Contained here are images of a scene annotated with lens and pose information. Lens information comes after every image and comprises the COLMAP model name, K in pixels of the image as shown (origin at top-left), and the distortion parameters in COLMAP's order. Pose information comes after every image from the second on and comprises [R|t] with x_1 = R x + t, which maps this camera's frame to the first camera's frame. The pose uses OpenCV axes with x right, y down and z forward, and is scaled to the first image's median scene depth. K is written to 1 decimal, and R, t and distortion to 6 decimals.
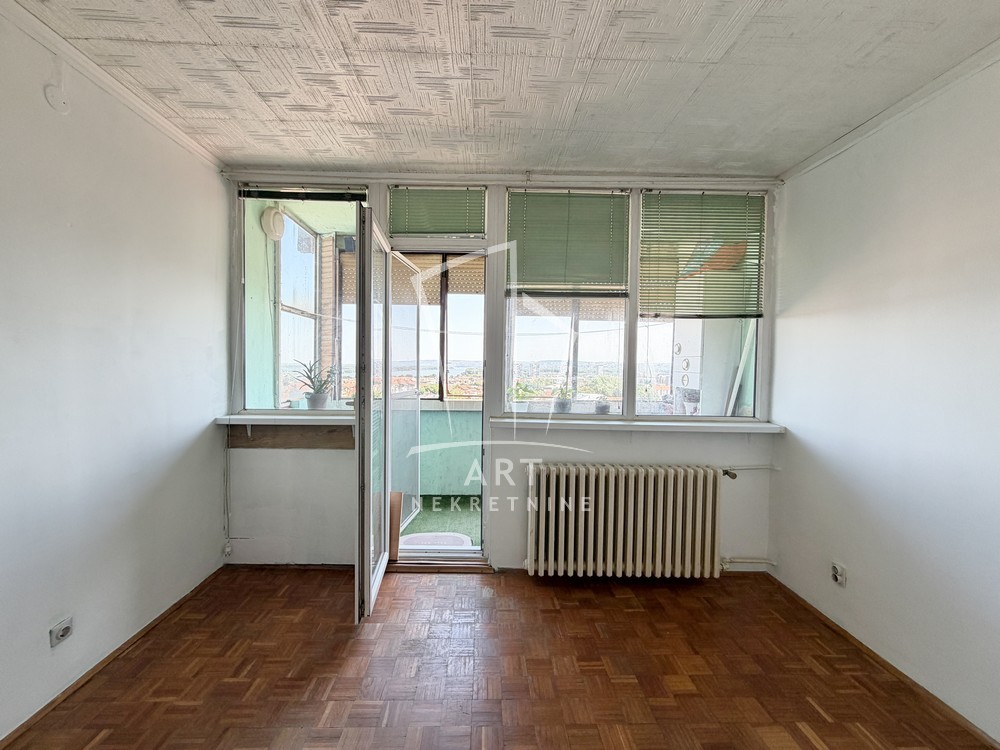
lens RADIAL K [[396.0, 0, 497.7], [0, 396.0, 372.1], [0, 0, 1]] dist [0.000971, 0.000062]
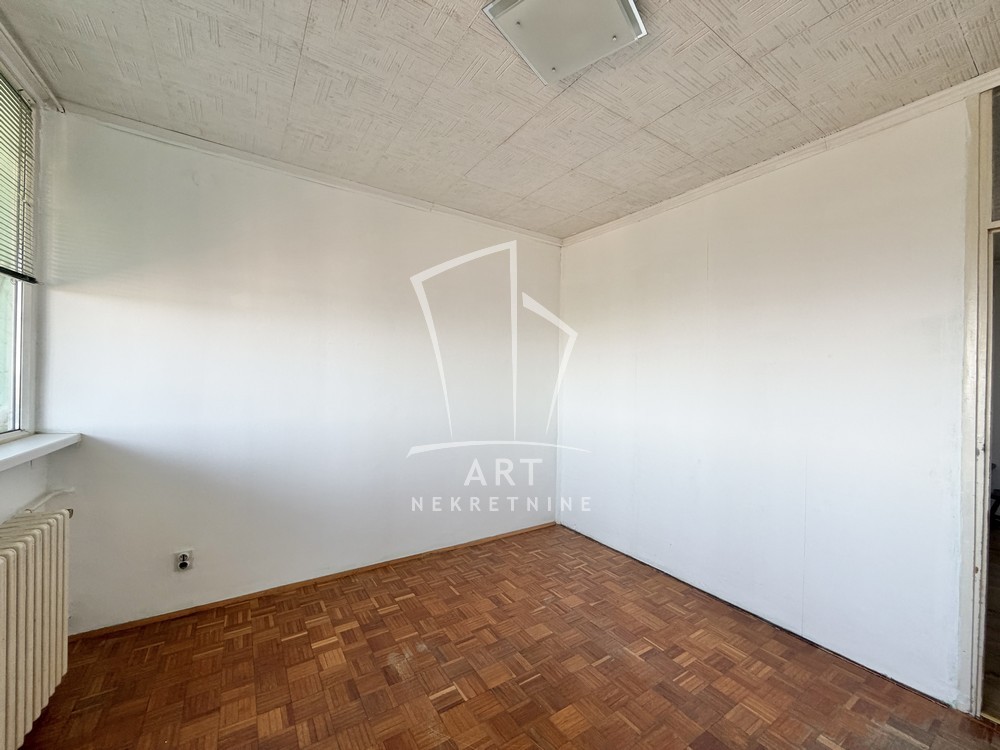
lens RADIAL K [[396.0, 0, 497.7], [0, 396.0, 372.1], [0, 0, 1]] dist [0.000971, 0.000062]
pose [[-0.508378, -0.019351, 0.860916, -0.350684], [-0.016769, 0.999780, 0.012570, -0.005948], [-0.860971, -0.008046, -0.508591, 0.669411]]
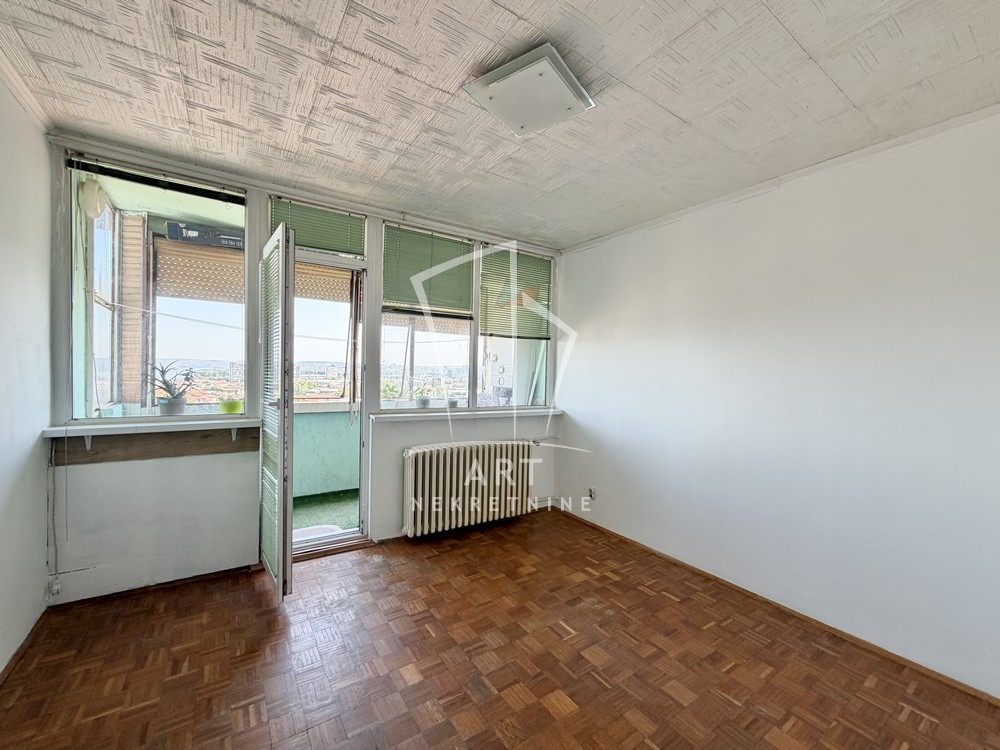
lens RADIAL K [[396.0, 0, 497.7], [0, 396.0, 372.1], [0, 0, 1]] dist [0.000971, 0.000062]
pose [[0.848659, 0.005772, 0.528909, -0.325243], [-0.003121, 0.999978, -0.005905, -0.003894], [-0.528931, 0.003361, 0.848658, -0.198280]]
